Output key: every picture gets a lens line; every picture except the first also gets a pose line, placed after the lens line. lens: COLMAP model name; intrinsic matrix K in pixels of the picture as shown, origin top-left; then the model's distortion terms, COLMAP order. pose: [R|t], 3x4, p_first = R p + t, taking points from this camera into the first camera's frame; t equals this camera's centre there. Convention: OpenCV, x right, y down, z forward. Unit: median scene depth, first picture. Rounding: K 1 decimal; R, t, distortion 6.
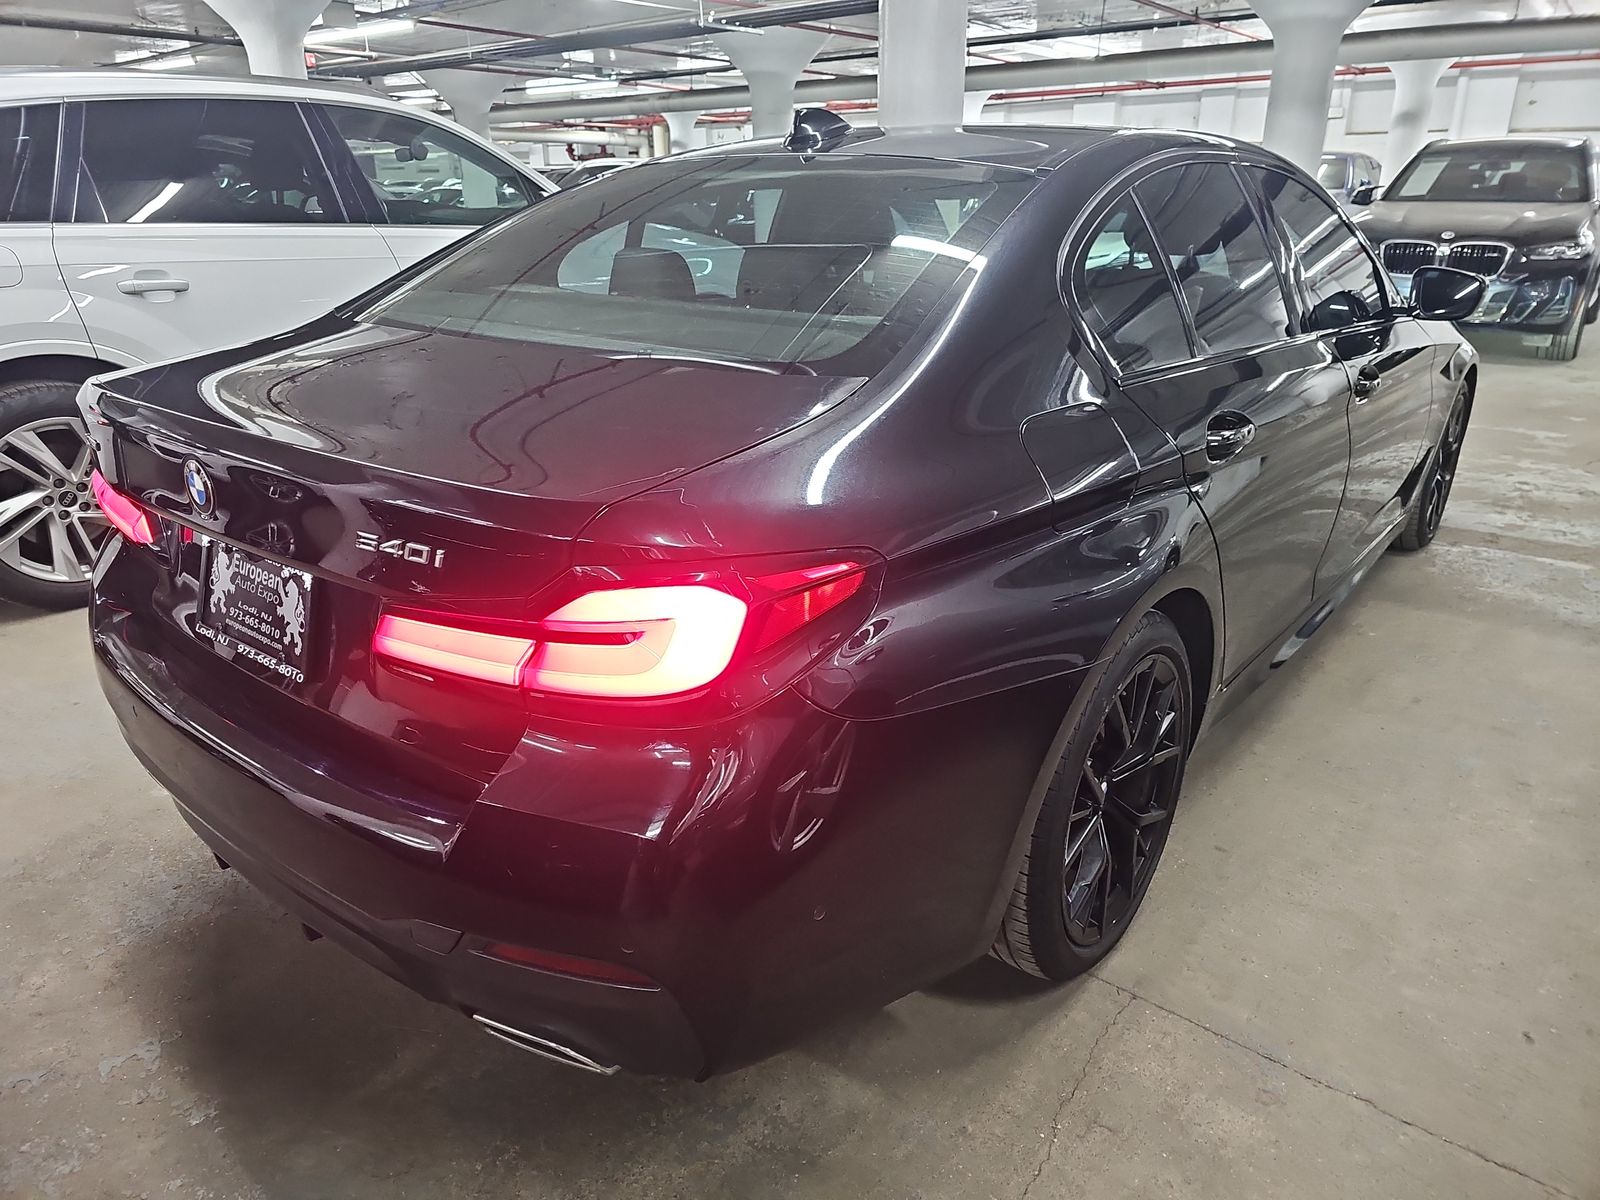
lens RADIAL K [[1076.6, 0, 783.5], [0, 1076.6, 573.0], [0, 0, 1]] dist [0.032779, -0.038268]
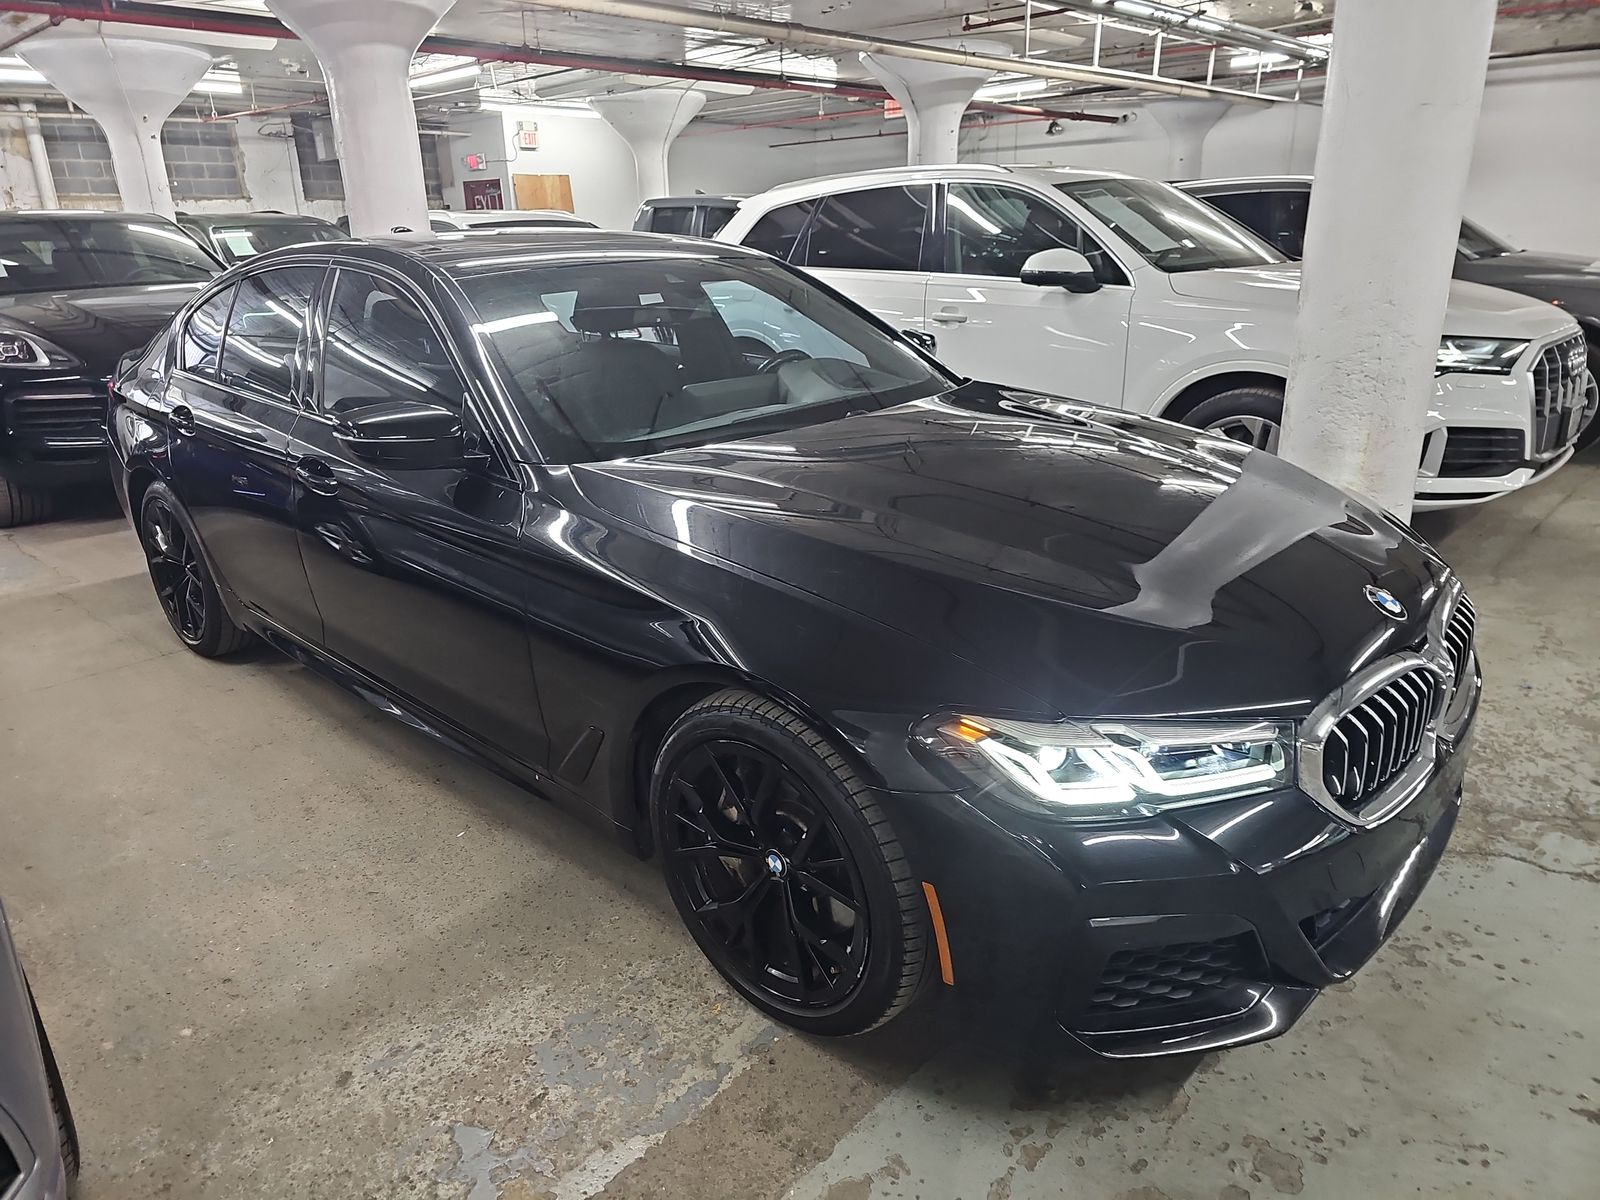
lens RADIAL K [[1076.6, 0, 794.5], [0, 1076.6, 604.3], [0, 0, 1]] dist [0.032779, -0.038268]
pose [[-0.075272, 0.322799, -0.943469, 1.231908], [-0.329511, 0.884951, 0.329067, -0.443295], [0.941147, 0.335653, 0.039754, 1.147107]]
